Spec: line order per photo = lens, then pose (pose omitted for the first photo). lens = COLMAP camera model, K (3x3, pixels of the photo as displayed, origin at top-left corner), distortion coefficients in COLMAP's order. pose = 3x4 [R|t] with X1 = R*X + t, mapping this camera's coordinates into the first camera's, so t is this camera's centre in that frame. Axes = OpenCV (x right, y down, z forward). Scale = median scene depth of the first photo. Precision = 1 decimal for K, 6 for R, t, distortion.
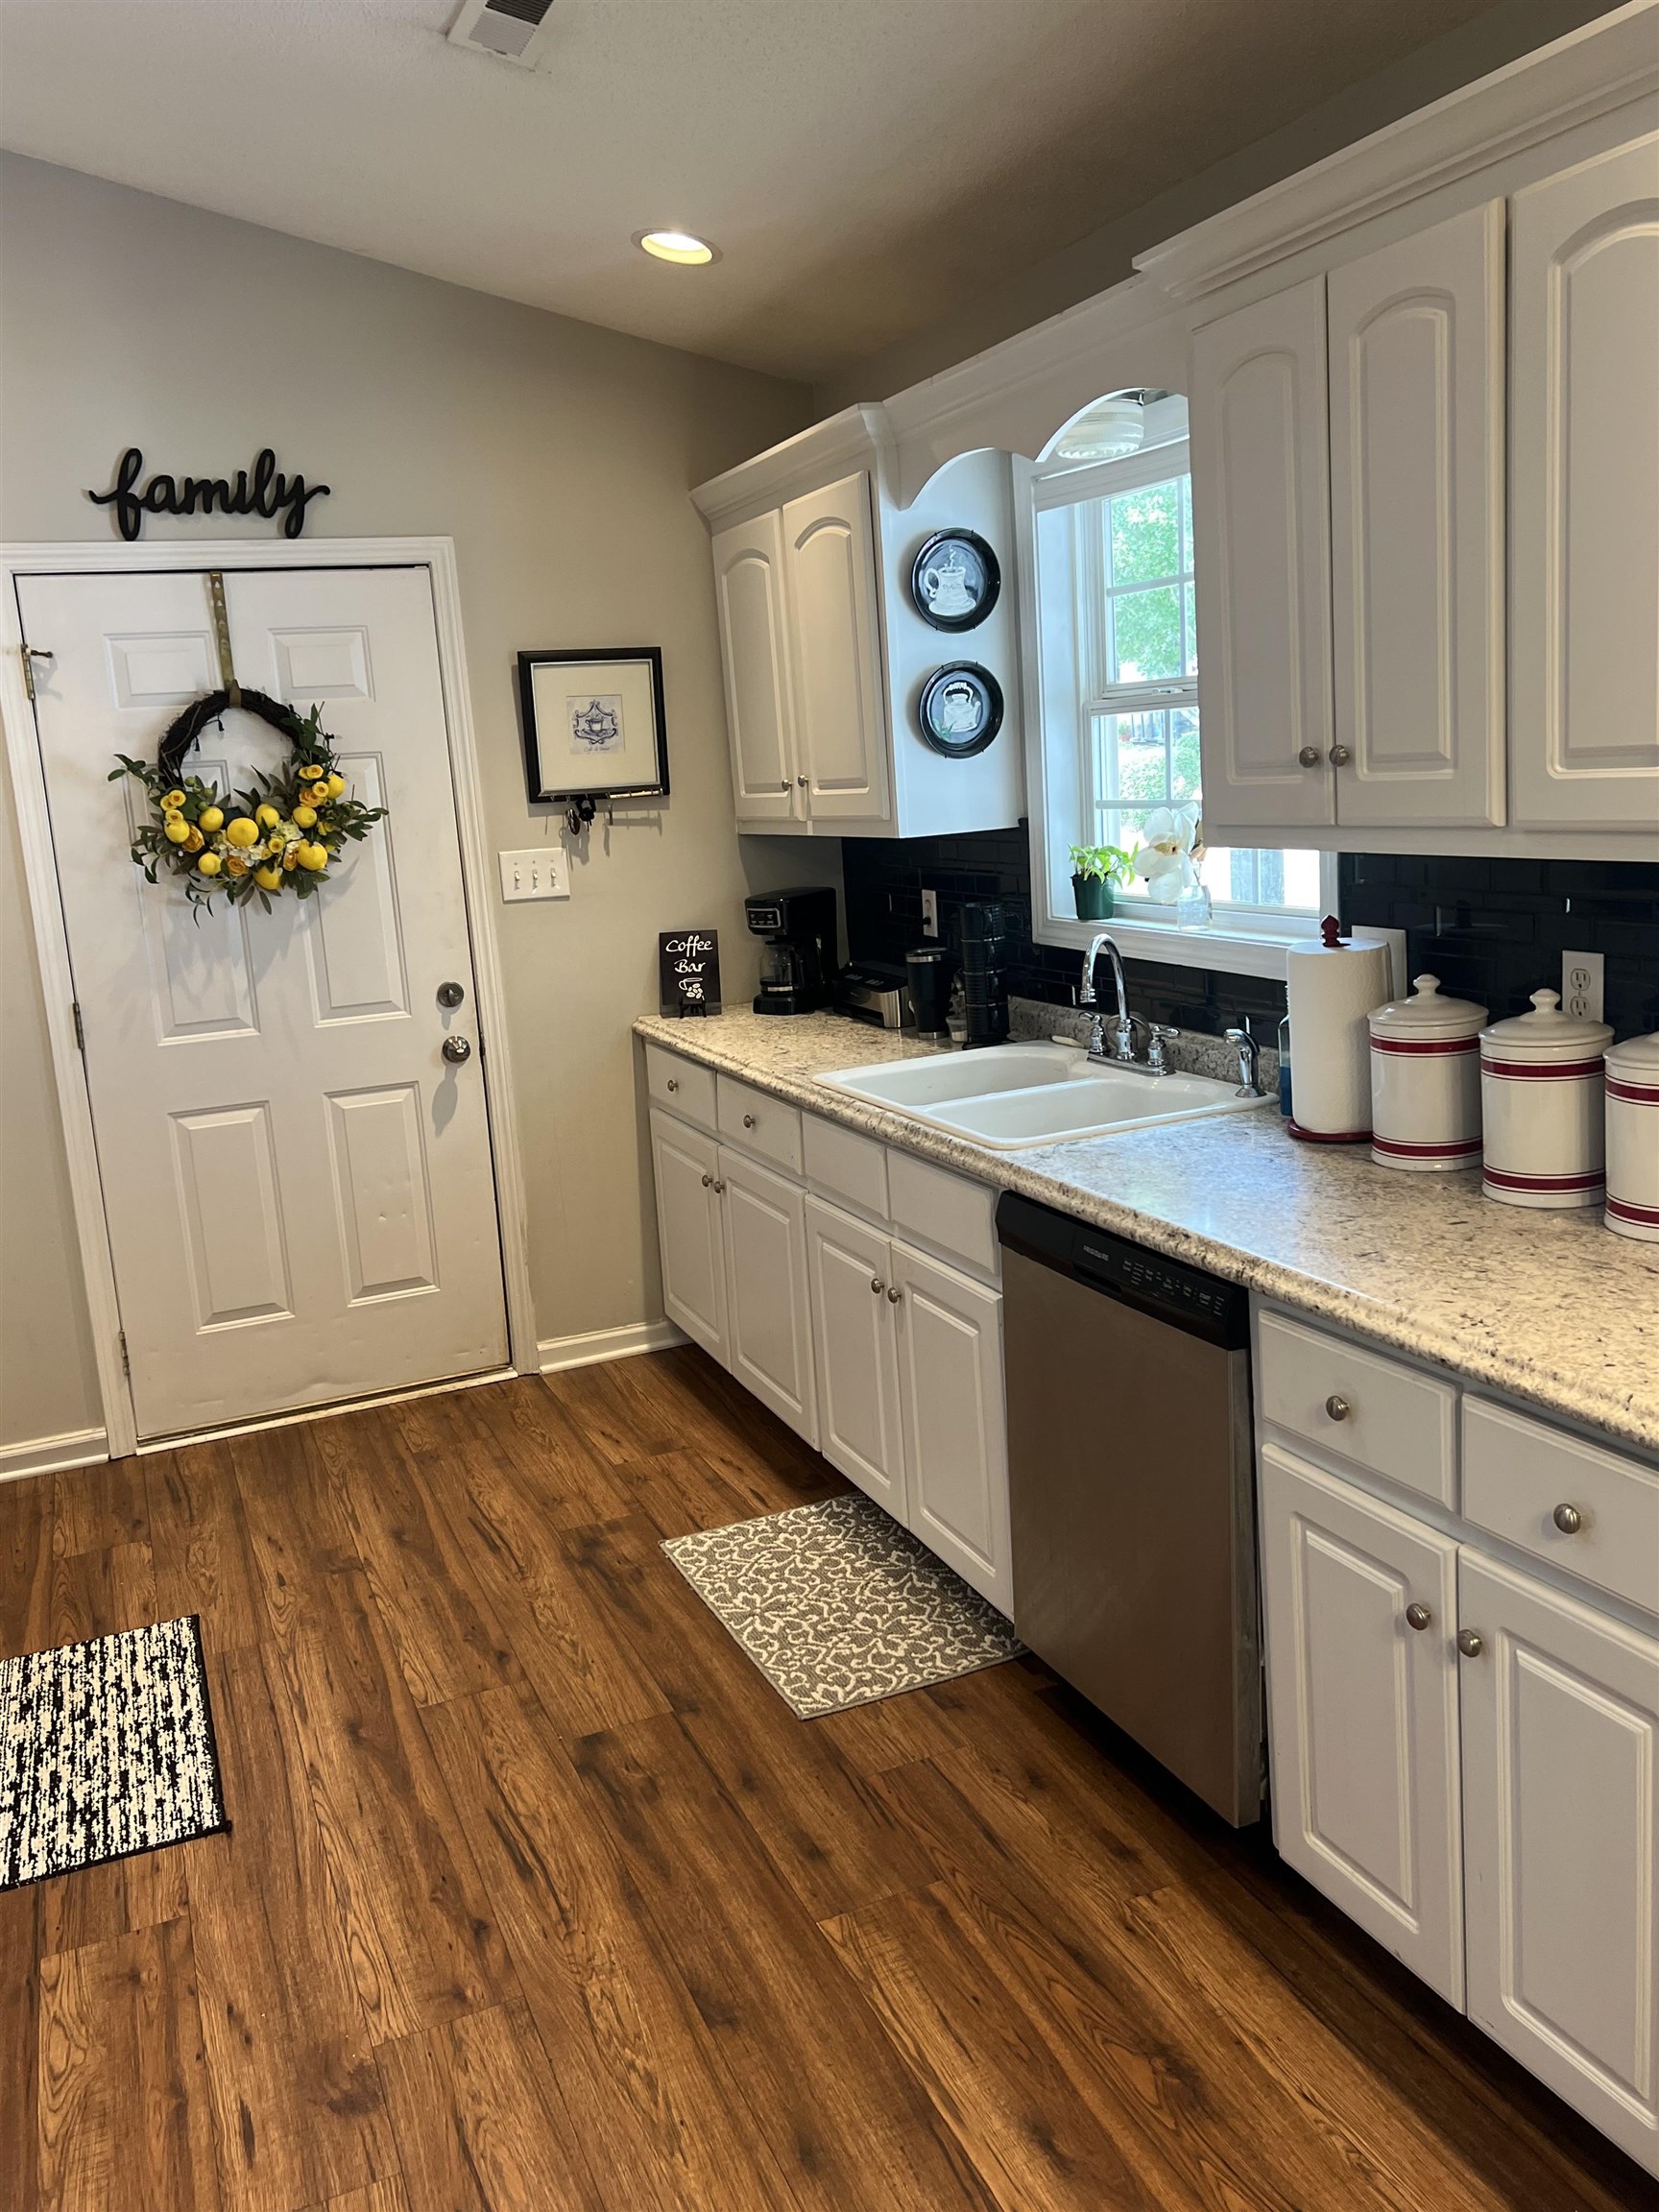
lens RADIAL K [[1747.0, 0, 813.8], [0, 1747.0, 1089.2], [0, 0, 1]] dist [0.049659, -0.048284]
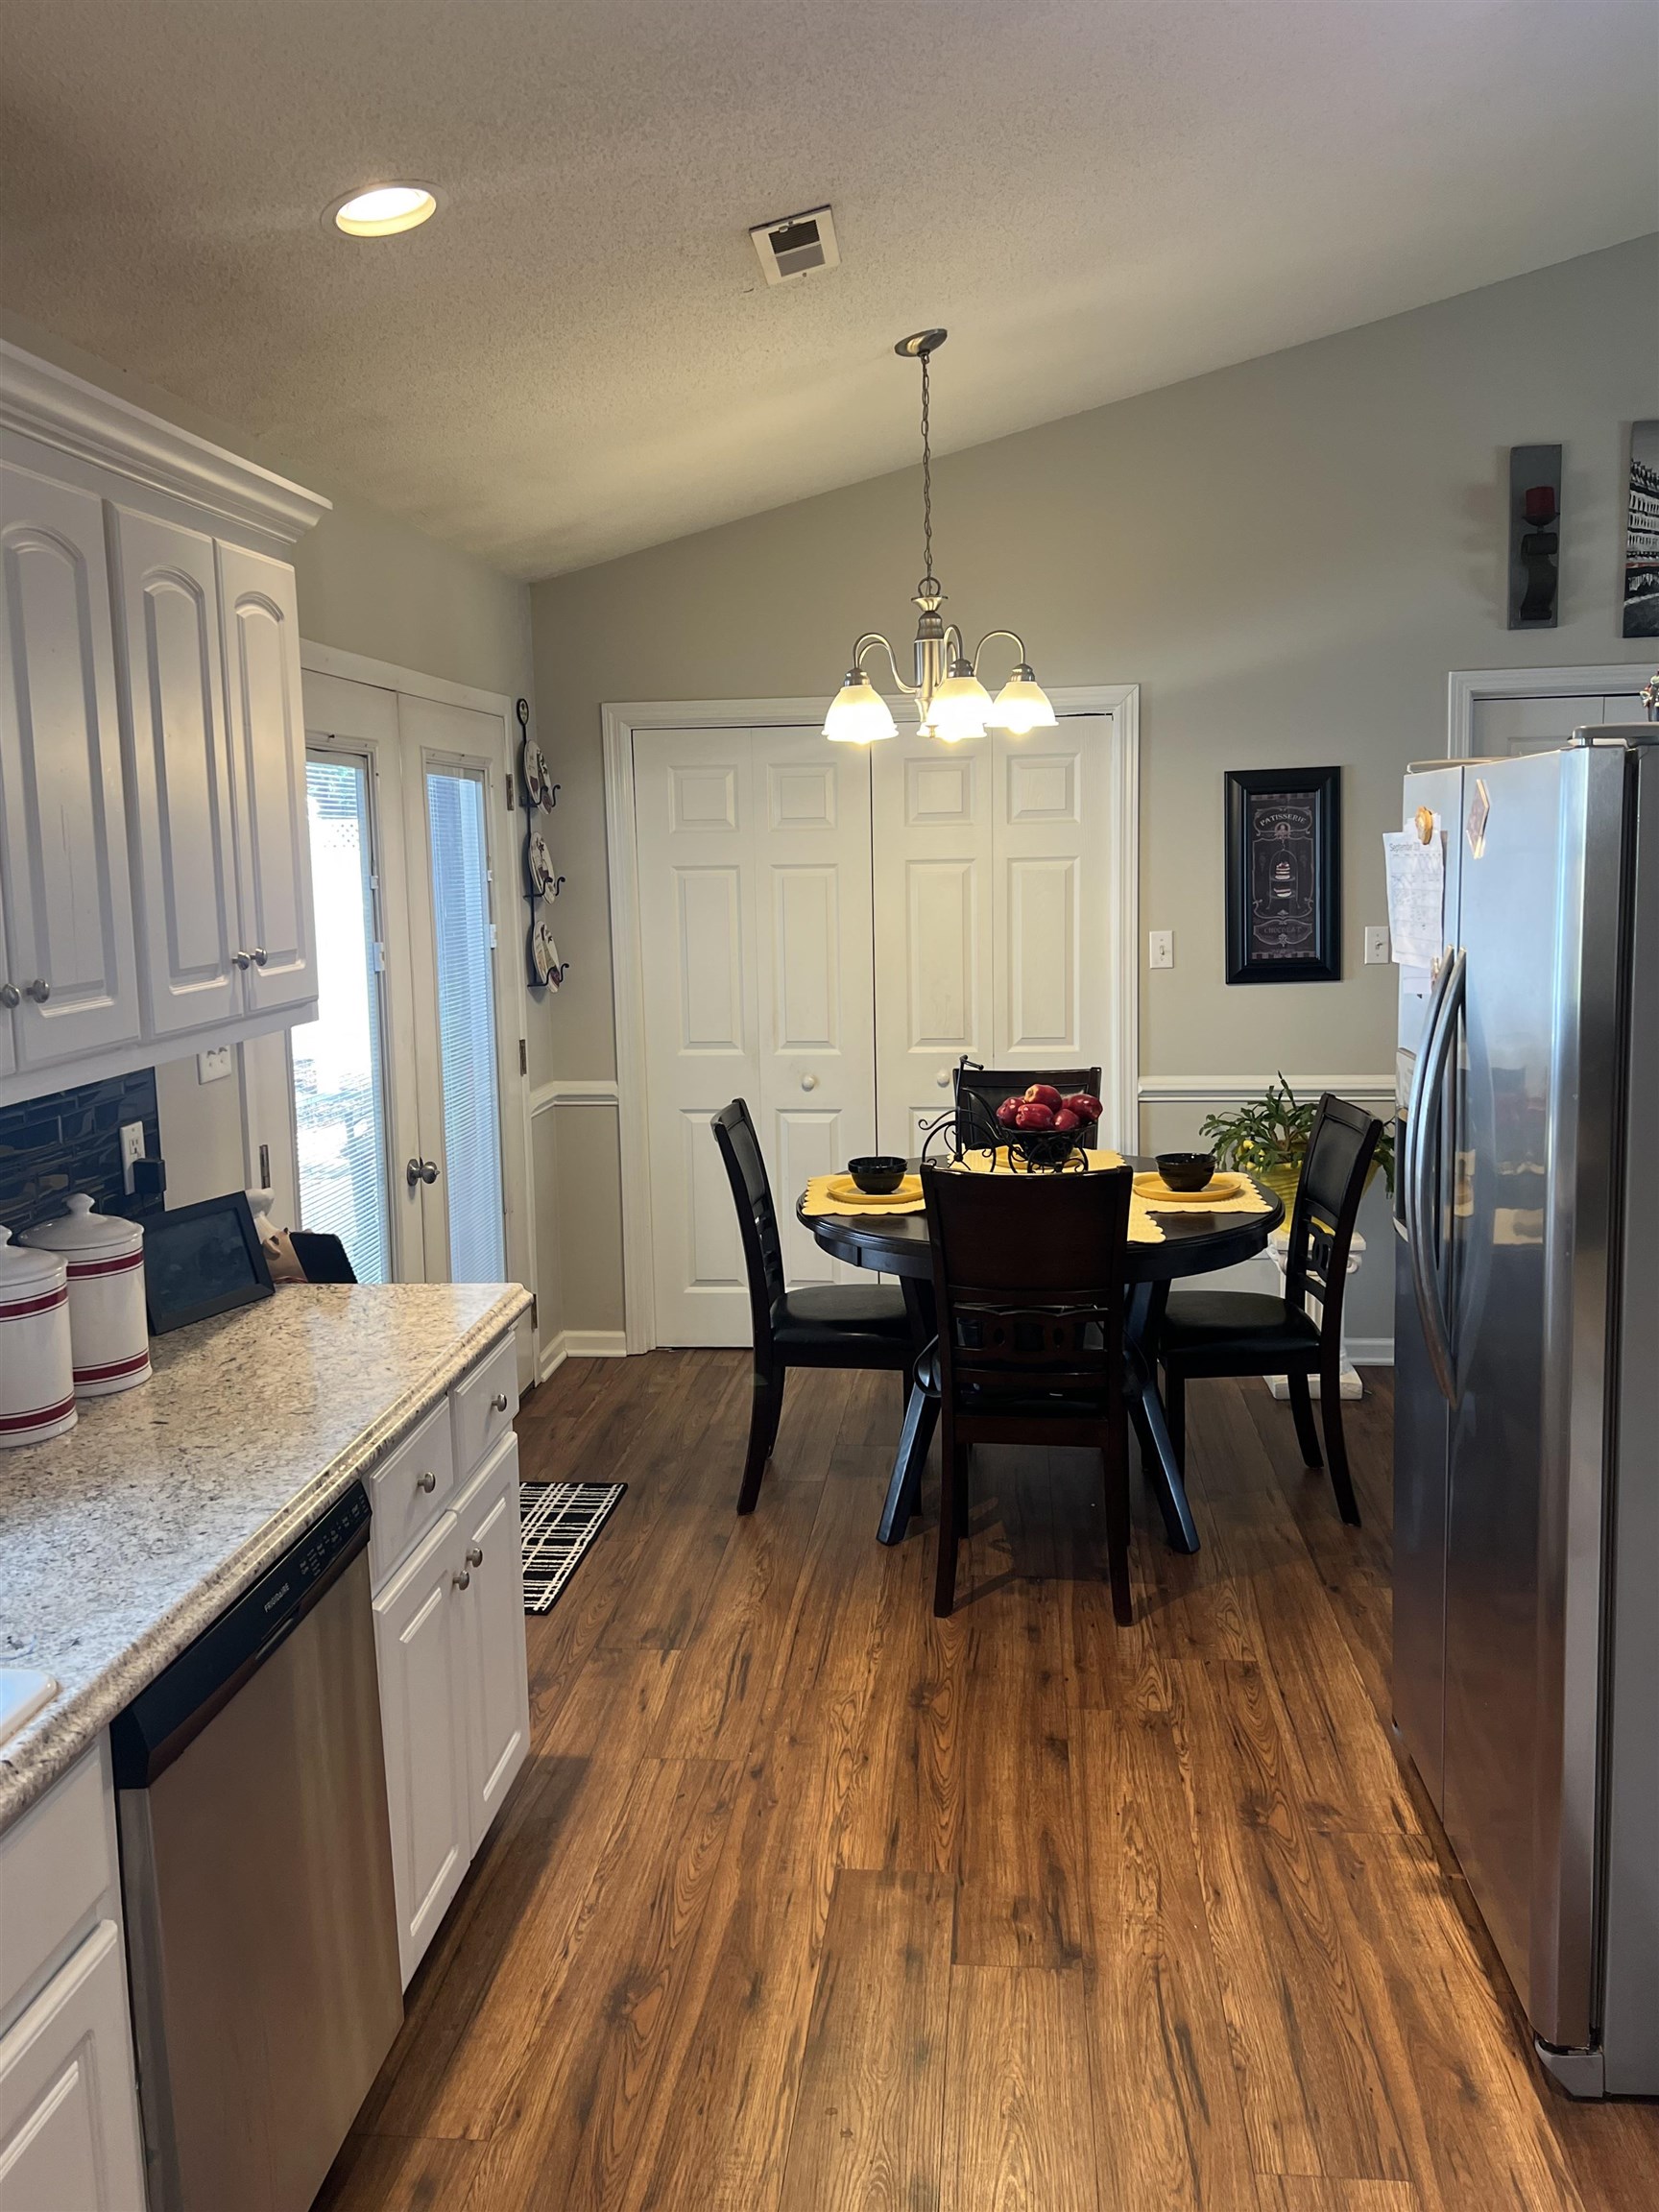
lens RADIAL K [[1747.0, 0, 846.0], [0, 1747.0, 1093.7], [0, 0, 1]] dist [0.049659, -0.048284]
pose [[-0.879983, 0.024170, 0.474390, -0.324451], [0.173169, 0.946297, 0.273012, -0.213215], [-0.442315, 0.322395, -0.836910, 1.077550]]
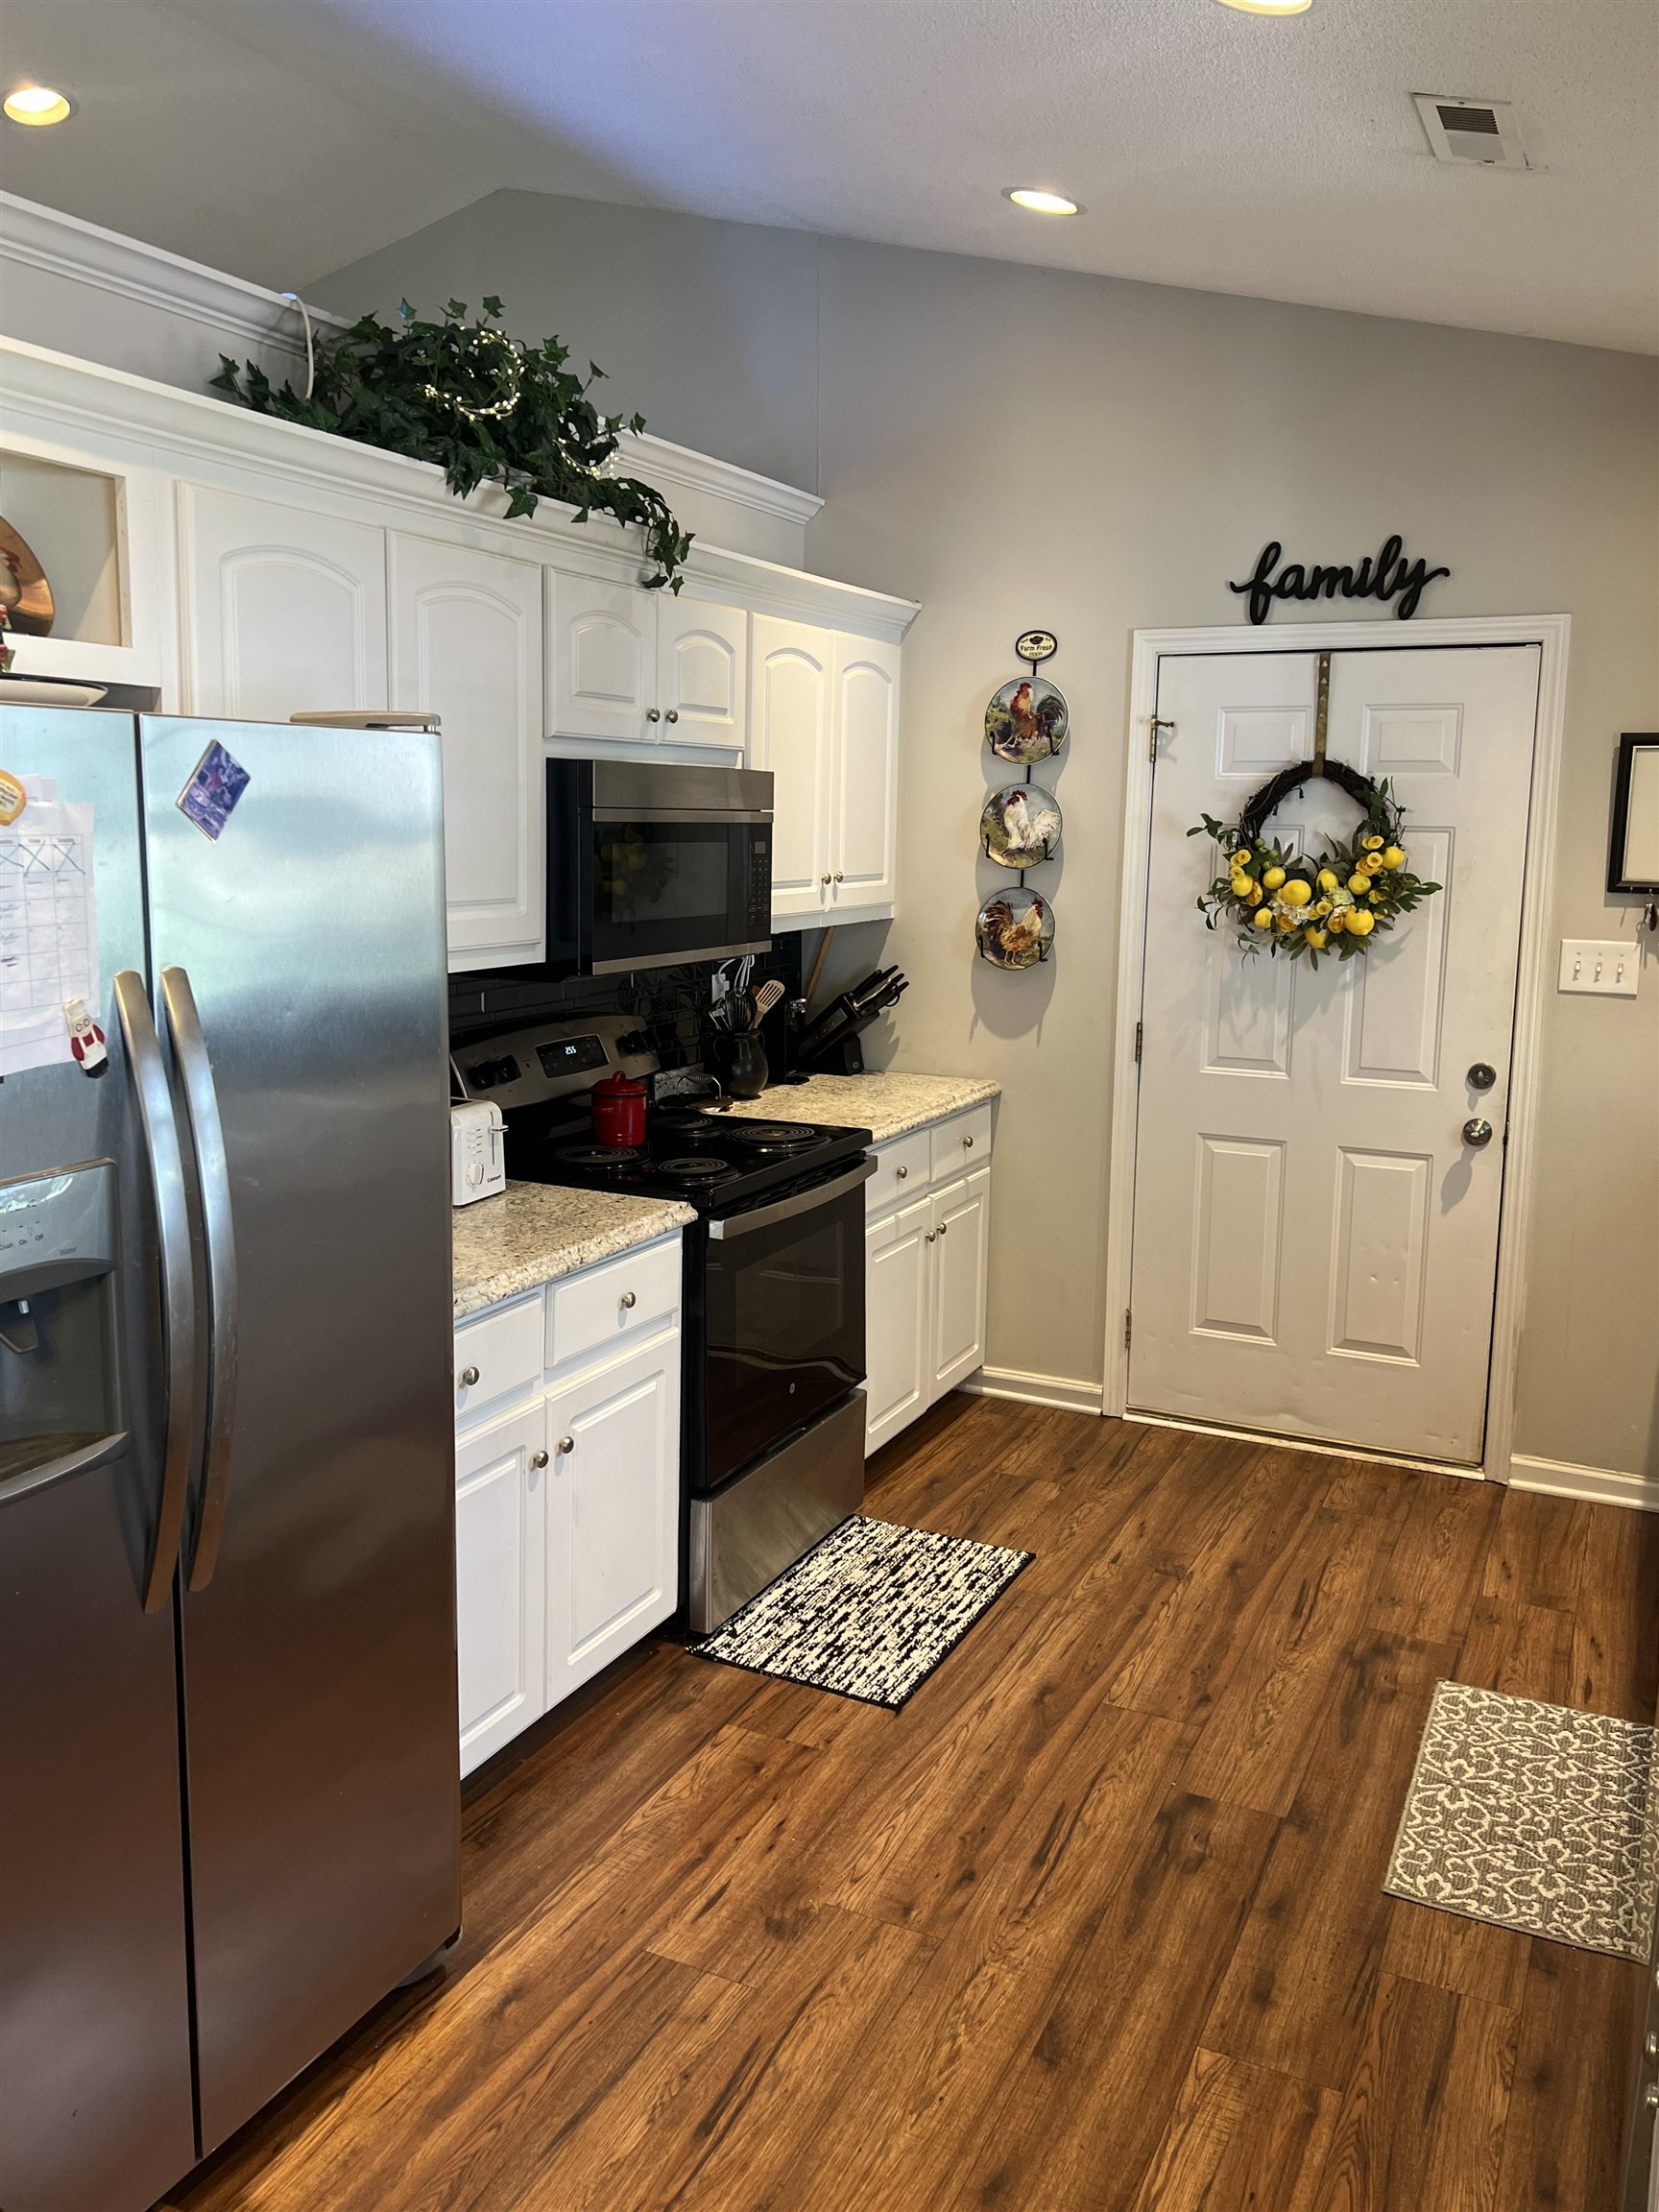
lens RADIAL K [[1747.0, 0, 816.1], [0, 1747.0, 1092.8], [0, 0, 1]] dist [0.049659, -0.048284]
pose [[0.656647, 0.196145, -0.728245, 0.339540], [-0.200646, 0.976225, 0.082017, -0.065536], [0.727018, 0.092263, 0.680391, 0.078362]]
